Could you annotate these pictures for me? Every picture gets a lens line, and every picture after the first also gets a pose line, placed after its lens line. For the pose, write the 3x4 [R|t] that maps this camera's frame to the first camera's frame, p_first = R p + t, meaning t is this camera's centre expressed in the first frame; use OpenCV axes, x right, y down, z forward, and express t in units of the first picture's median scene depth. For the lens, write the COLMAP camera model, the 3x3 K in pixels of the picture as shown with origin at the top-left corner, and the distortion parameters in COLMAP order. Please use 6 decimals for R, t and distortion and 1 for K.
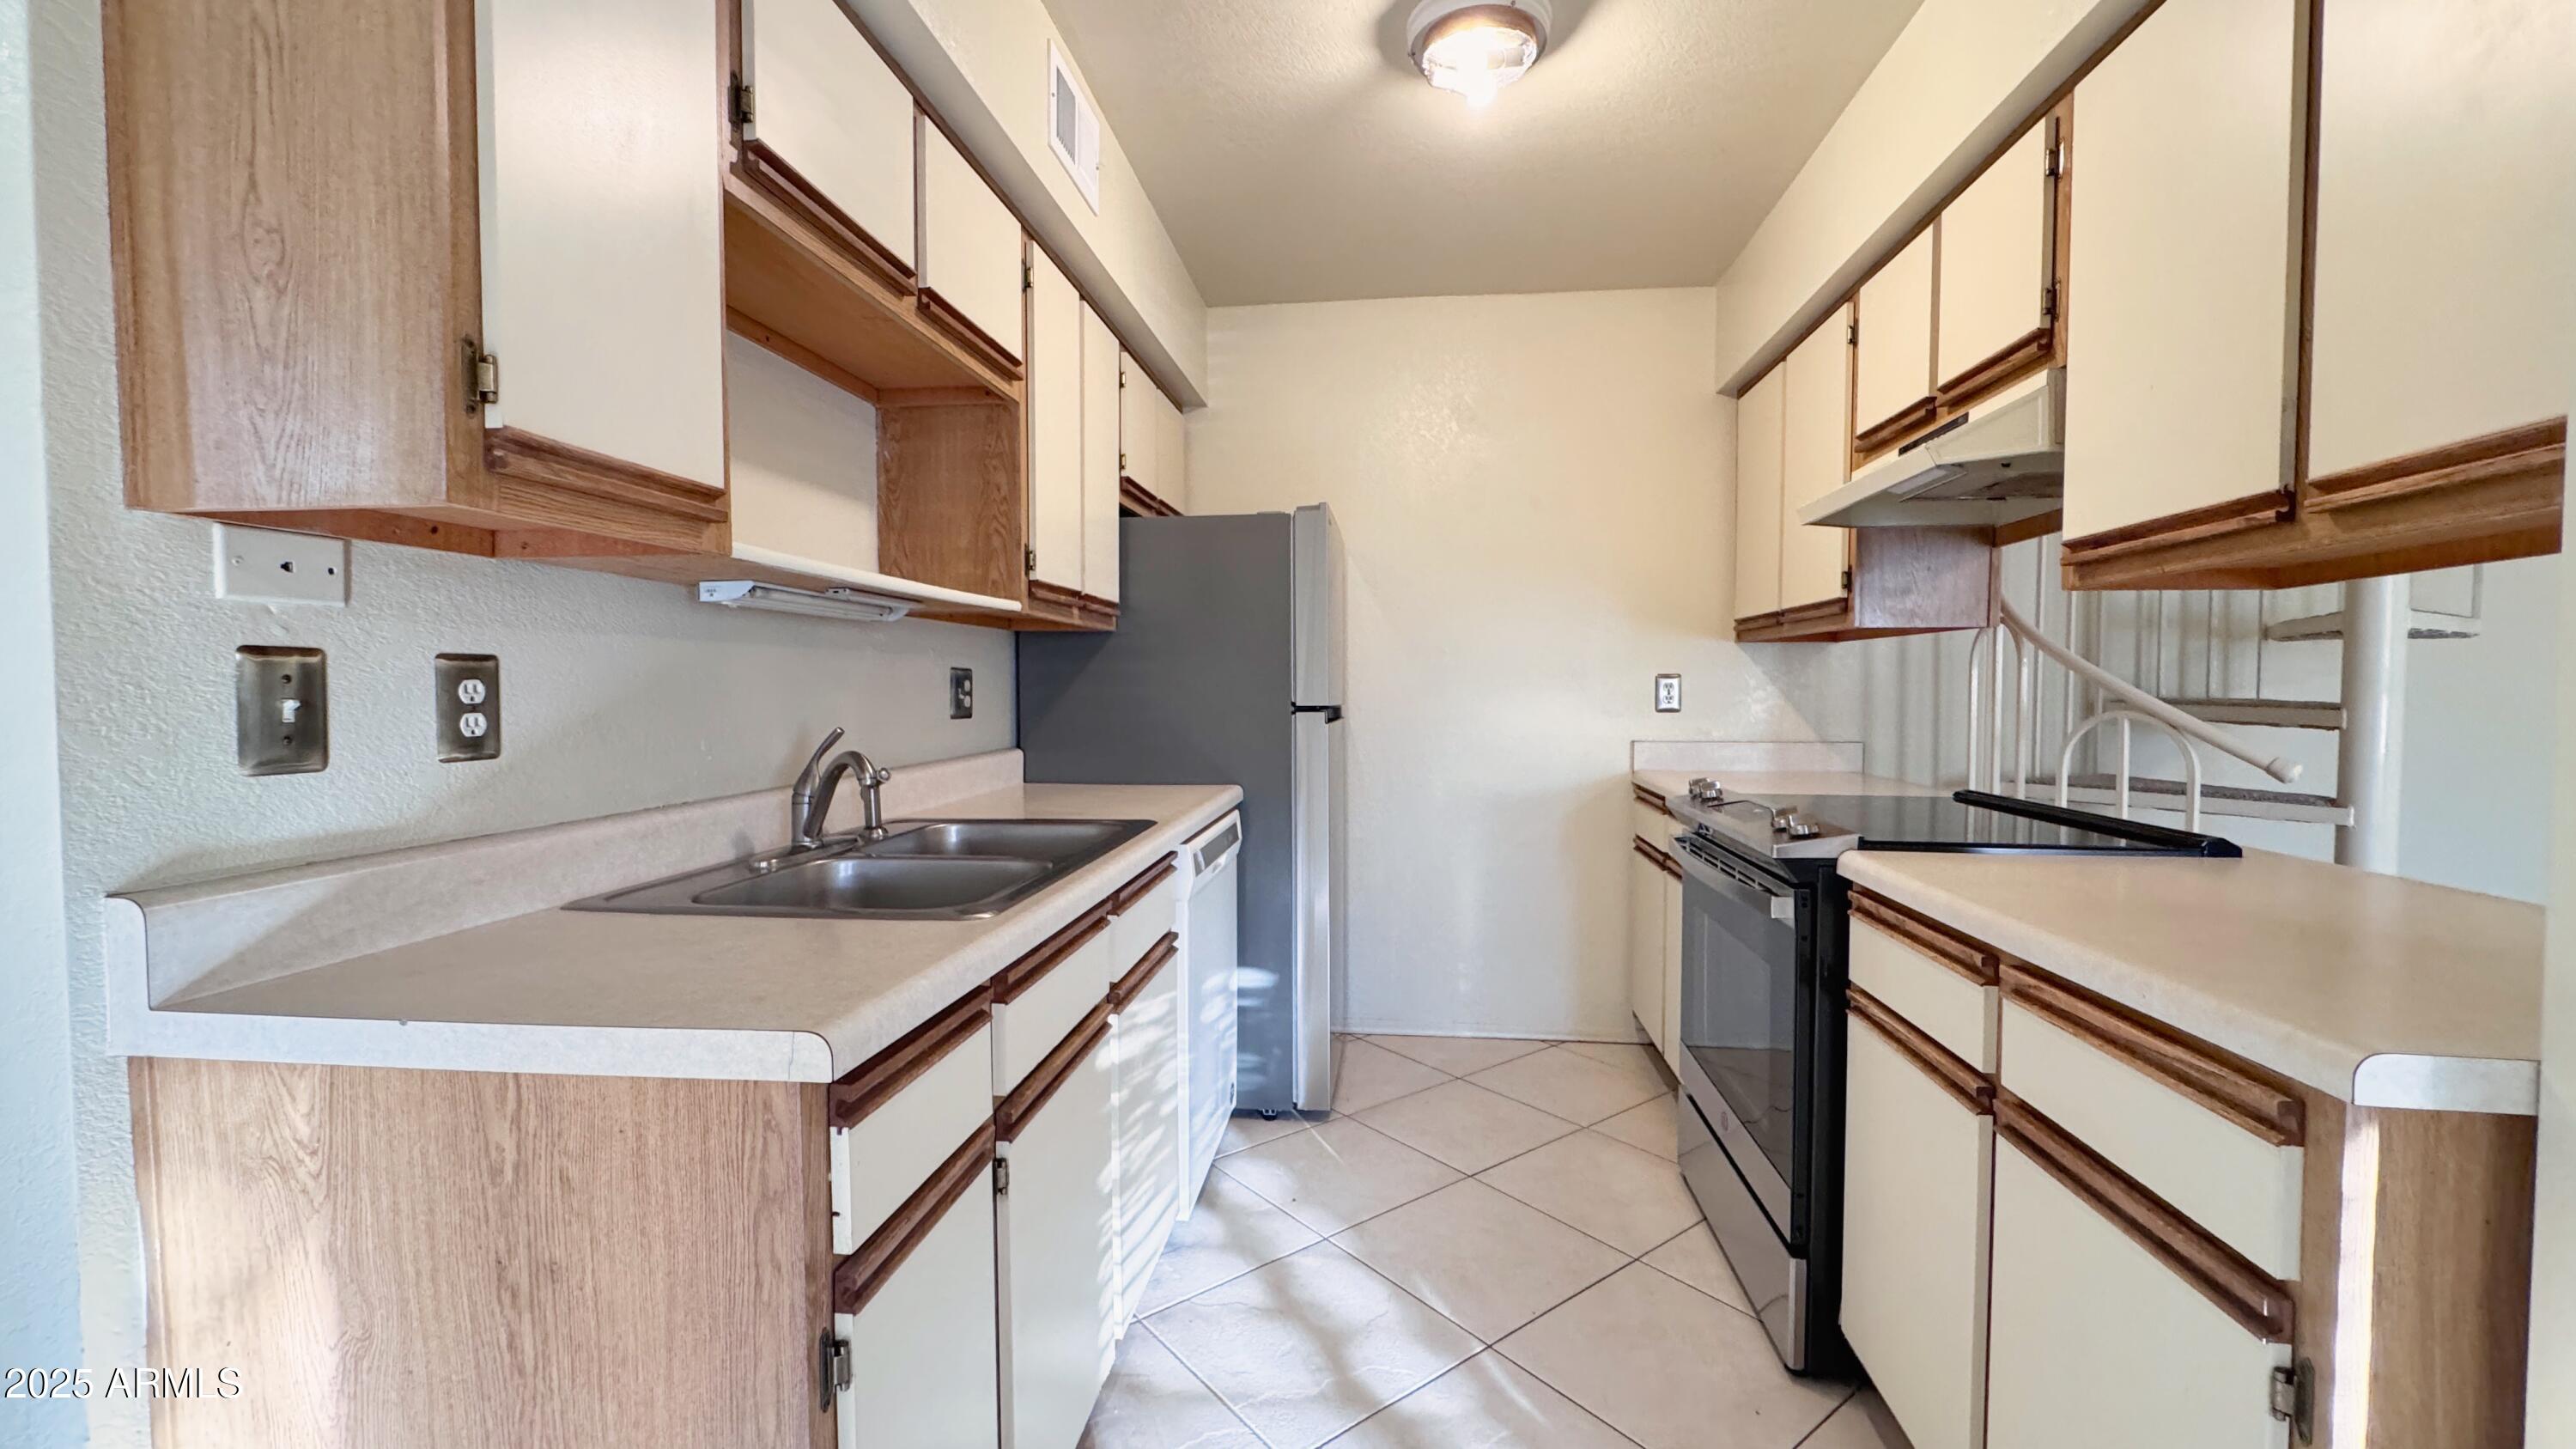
lens RADIAL K [[1022.7, 0, 1290.8], [0, 1022.7, 723.5], [0, 0, 1]] dist [-0.002250, 0.000531]
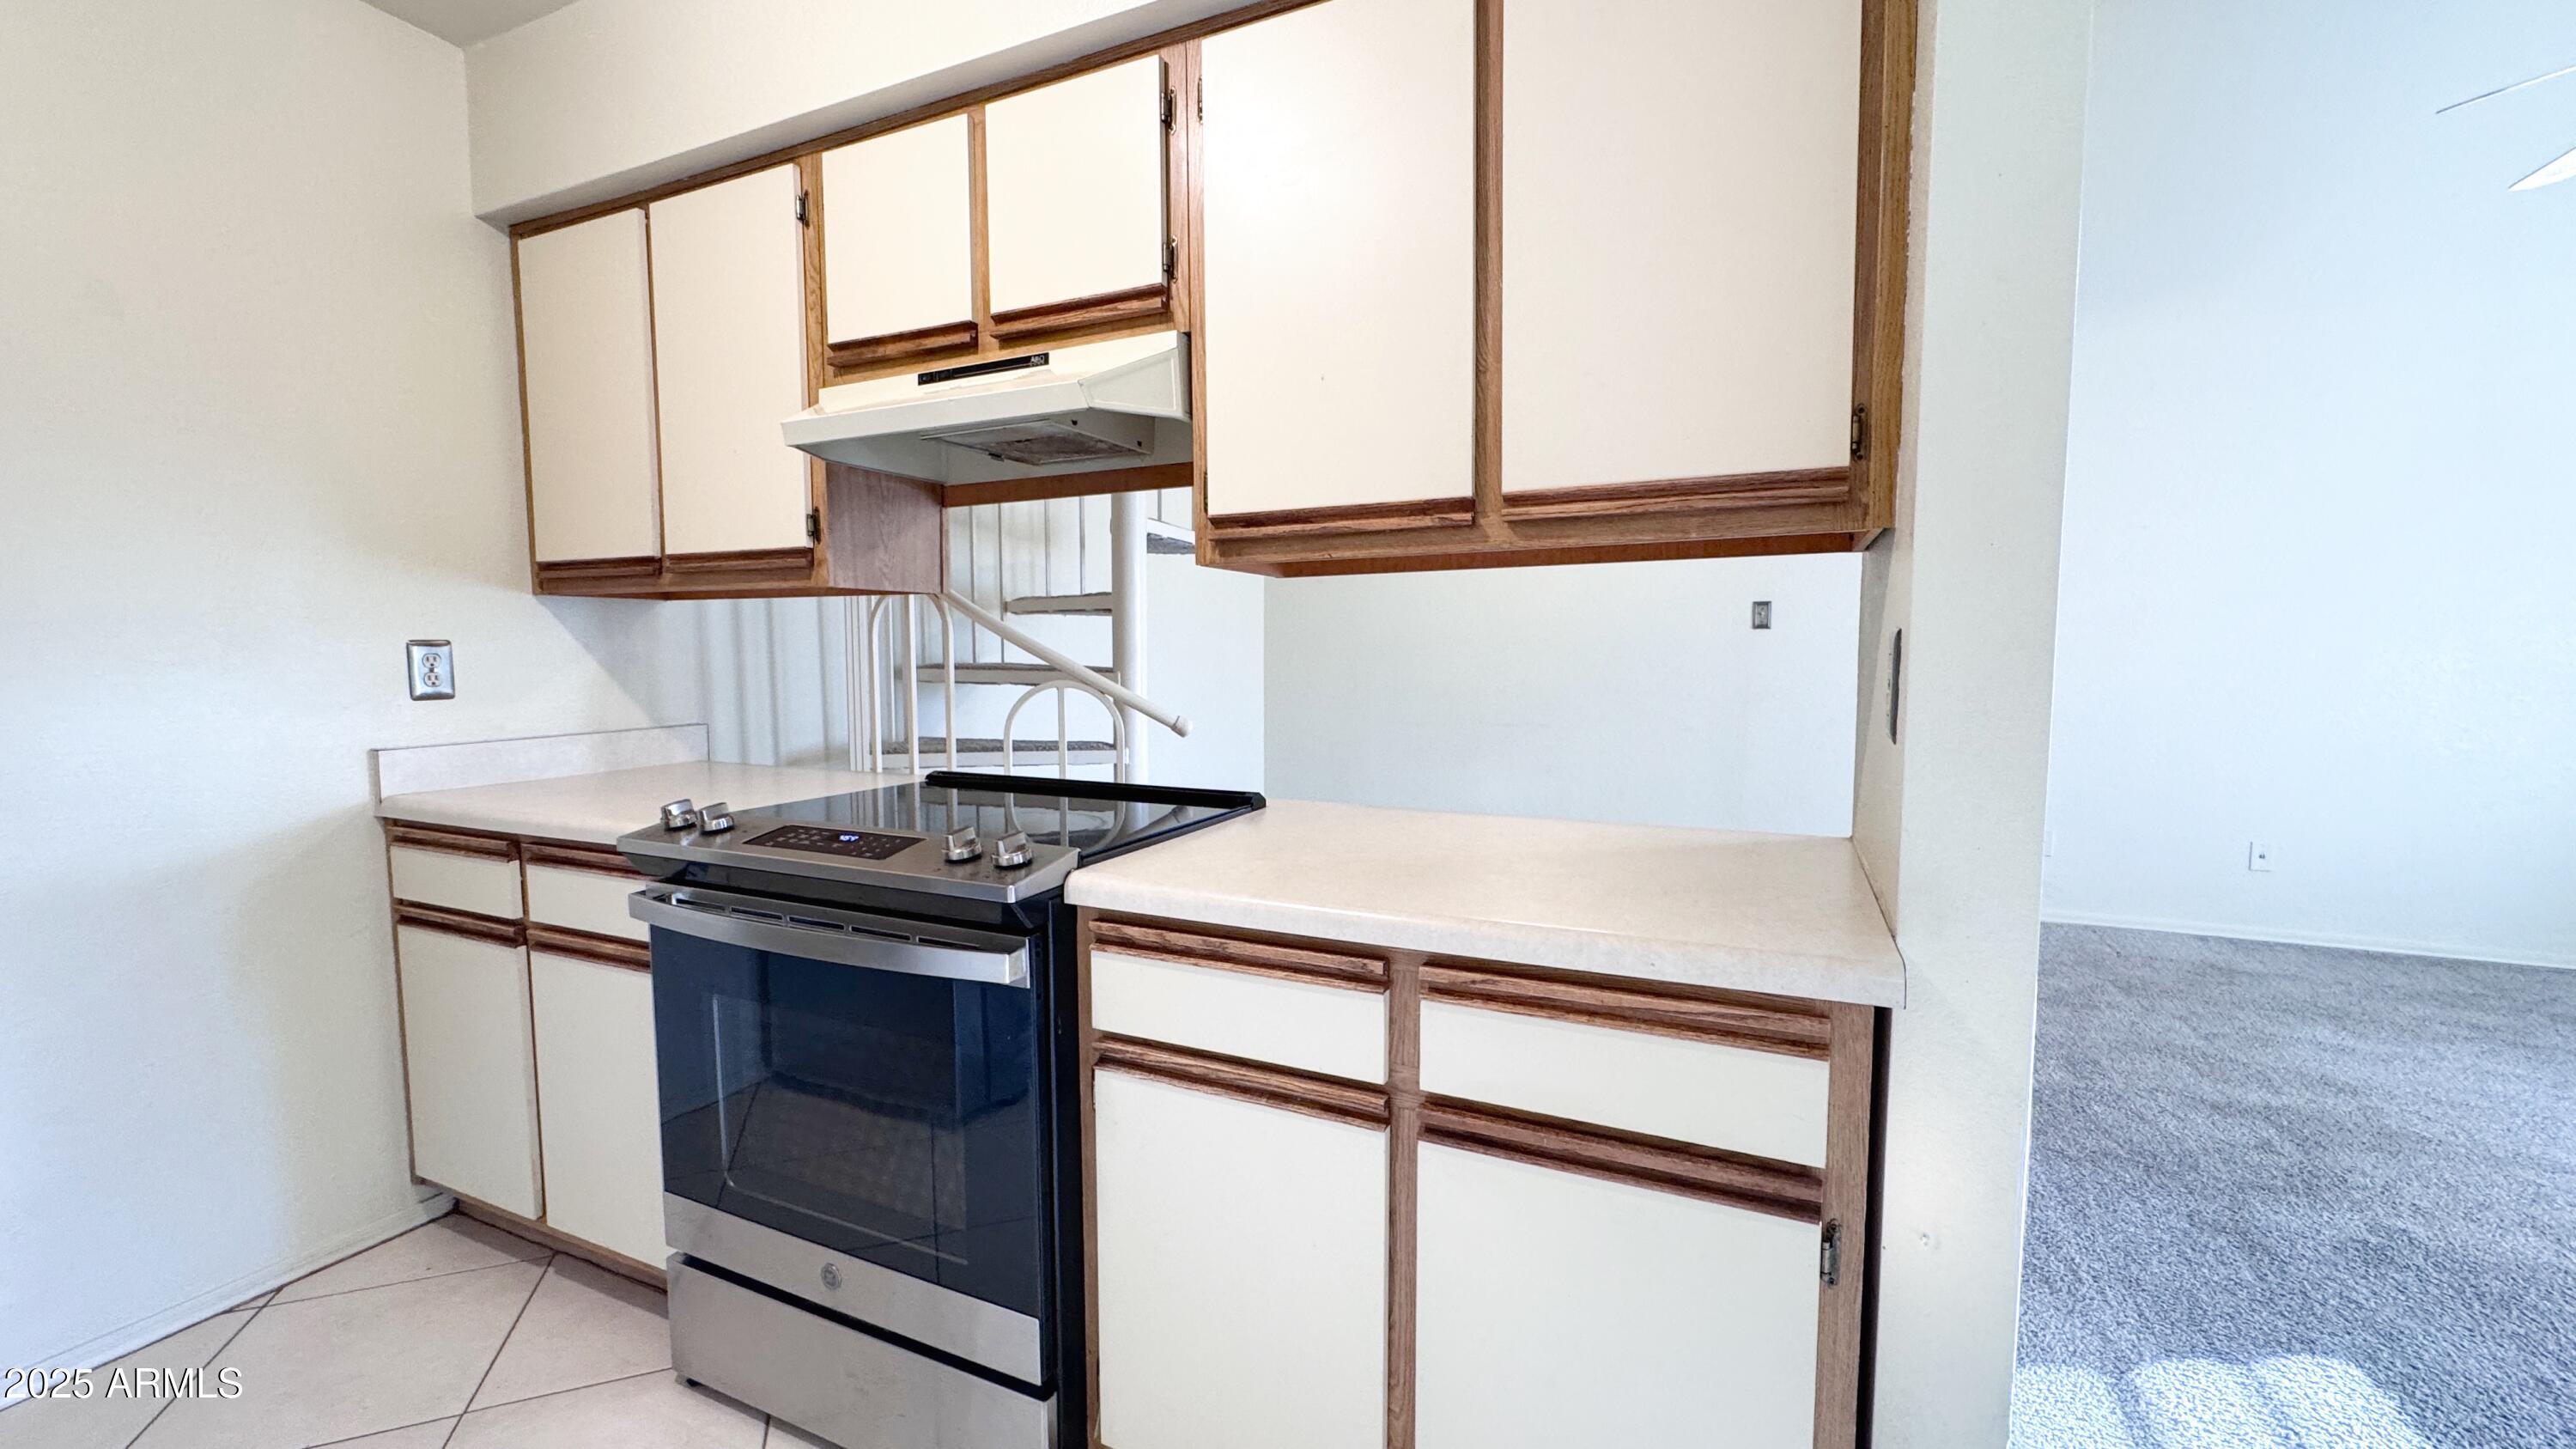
lens RADIAL K [[1022.7, 0, 1282.9], [0, 1022.7, 726.8], [0, 0, 1]] dist [-0.002250, 0.000531]
pose [[0.306839, -0.078641, 0.948507, -0.130936], [0.036423, 0.996821, 0.070864, -0.033367], [-0.951064, 0.012804, 0.308728, 0.490288]]
